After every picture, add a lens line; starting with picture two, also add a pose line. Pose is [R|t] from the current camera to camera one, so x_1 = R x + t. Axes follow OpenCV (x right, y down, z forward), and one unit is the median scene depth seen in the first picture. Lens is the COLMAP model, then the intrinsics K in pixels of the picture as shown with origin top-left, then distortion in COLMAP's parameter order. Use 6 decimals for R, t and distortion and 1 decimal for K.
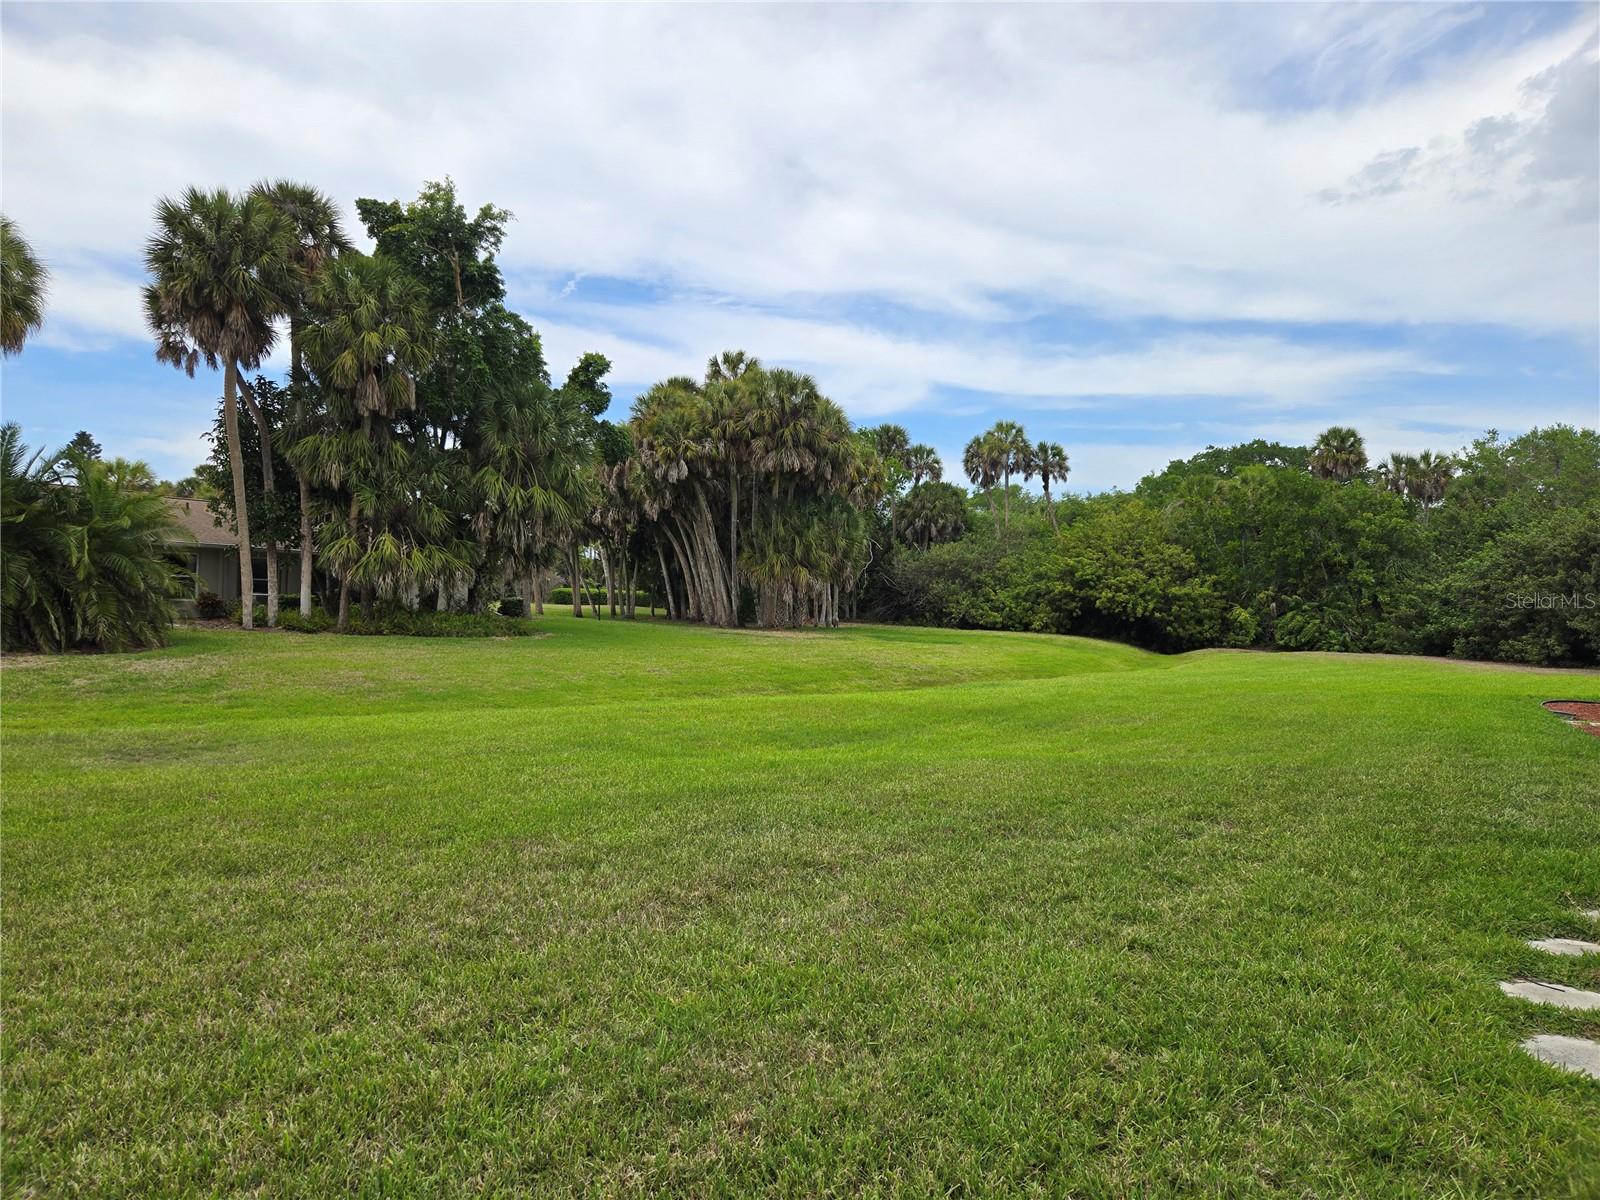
lens RADIAL K [[1078.6, 0, 790.7], [0, 1078.6, 600.5], [0, 0, 1]] dist [0.091041, -0.057923]
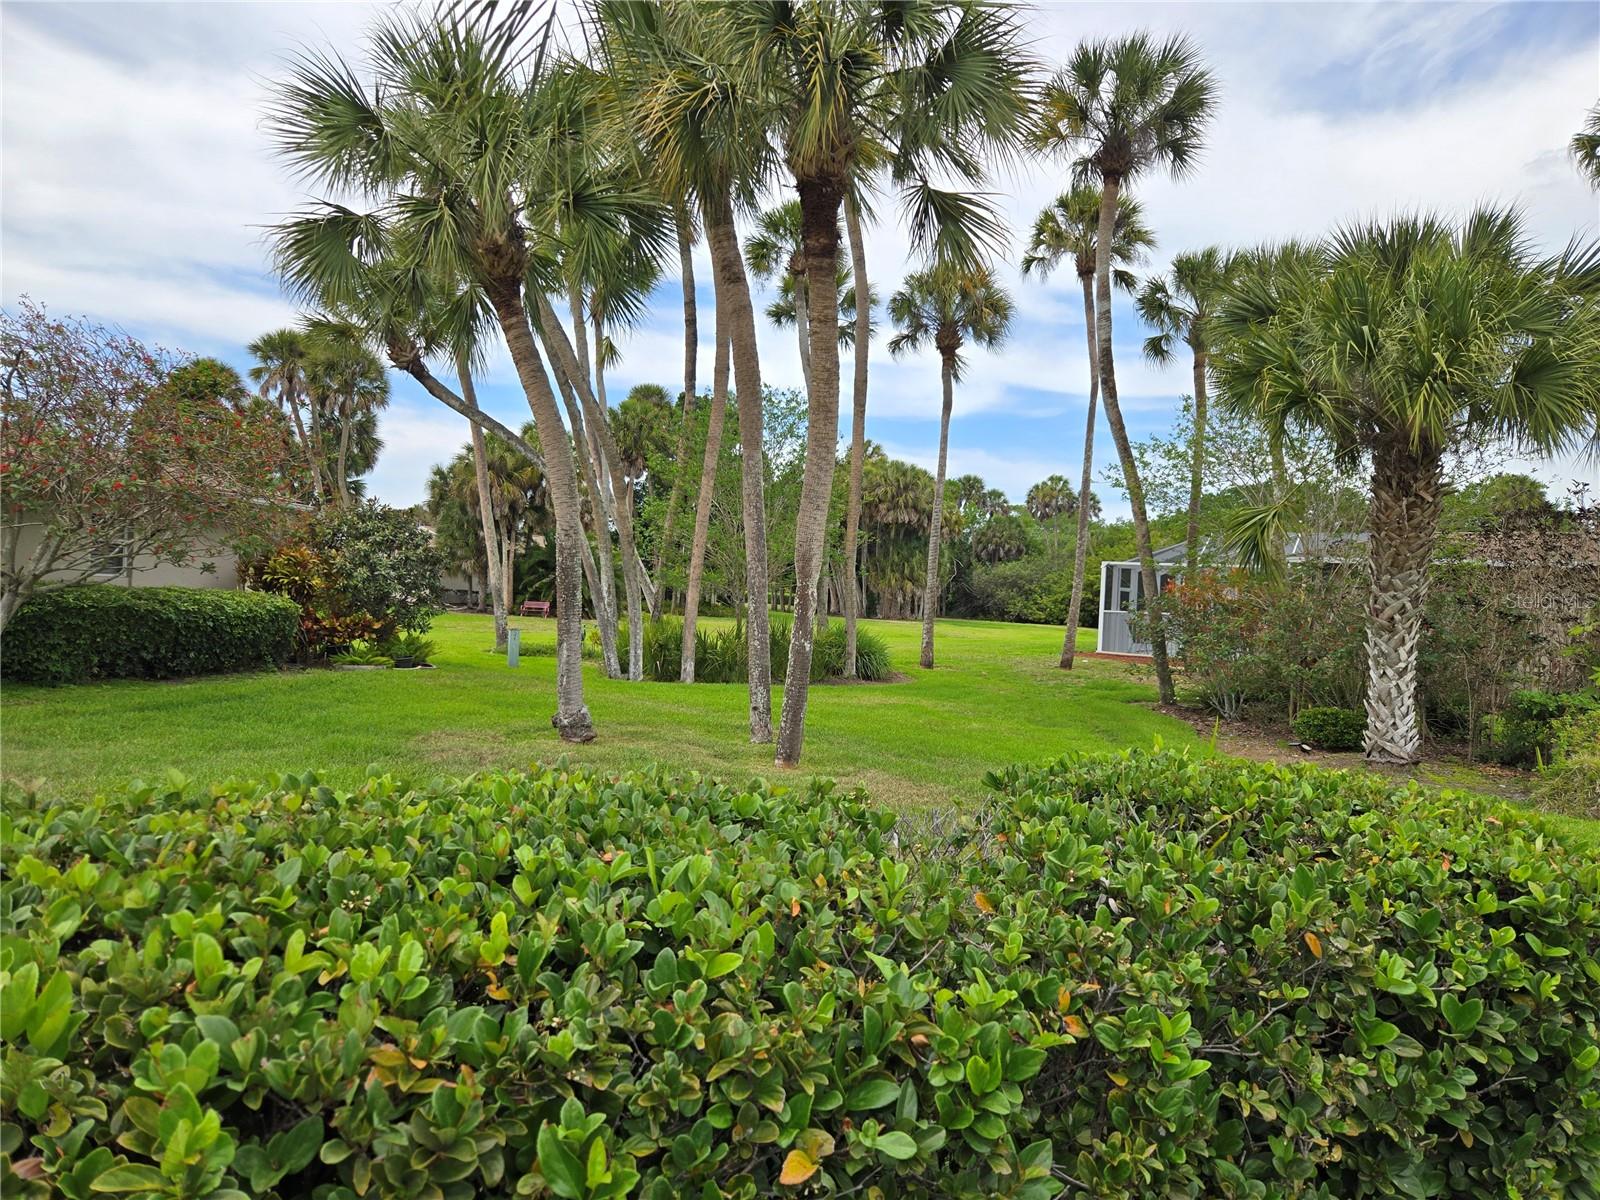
lens RADIAL K [[1078.6, 0, 802.5], [0, 1078.6, 604.0], [0, 0, 1]] dist [0.091041, -0.057923]
pose [[0.996899, 0.012611, -0.077675, -0.016078], [-0.012504, 0.999920, 0.001863, 0.001736], [0.077692, -0.000886, 0.996977, -0.465535]]
